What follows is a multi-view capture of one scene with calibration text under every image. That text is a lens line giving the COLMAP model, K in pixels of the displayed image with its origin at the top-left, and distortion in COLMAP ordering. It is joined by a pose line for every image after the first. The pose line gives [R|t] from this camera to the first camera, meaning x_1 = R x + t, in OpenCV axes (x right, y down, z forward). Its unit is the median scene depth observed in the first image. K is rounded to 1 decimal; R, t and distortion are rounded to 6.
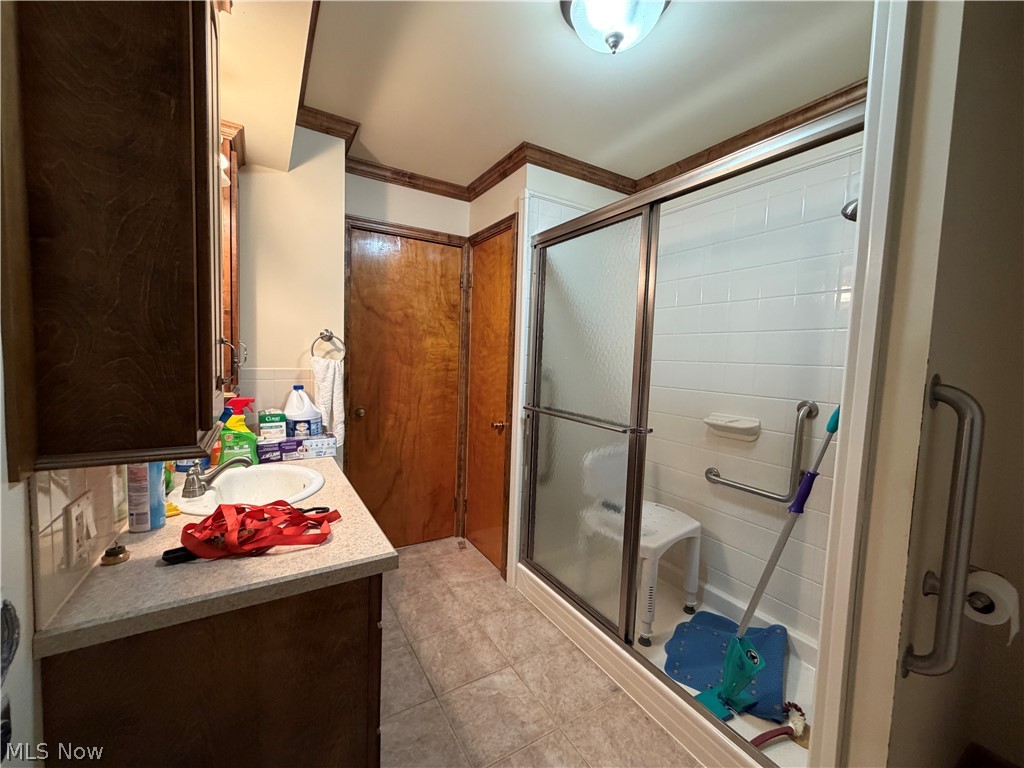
lens RADIAL K [[408.6, 0, 512.0], [0, 408.6, 384.0], [0, 0, 1]] dist [0.000437, 0.000047]
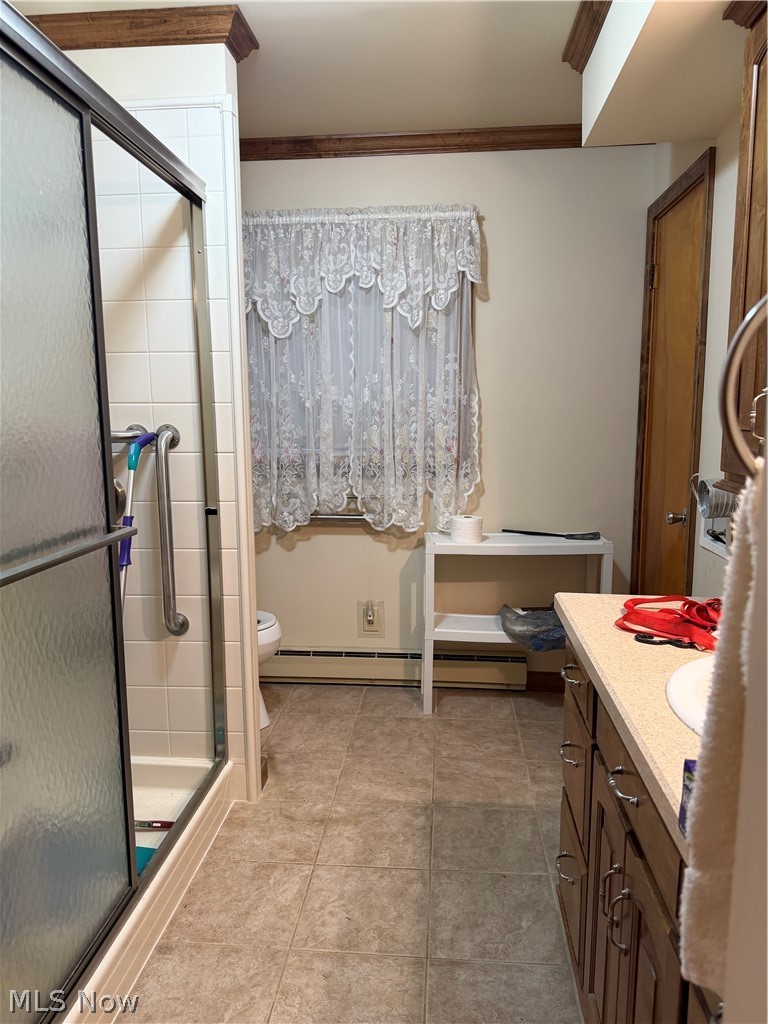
lens RADIAL K [[715.8, 0, 384.0], [0, 715.8, 512.0], [0, 0, 1]] dist [0.091432, -0.109959]
pose [[-0.801198, -0.118791, 0.586490, -0.636154], [0.017104, 0.975151, 0.220879, -0.135350], [-0.598155, 0.186999, -0.779257, 1.715526]]
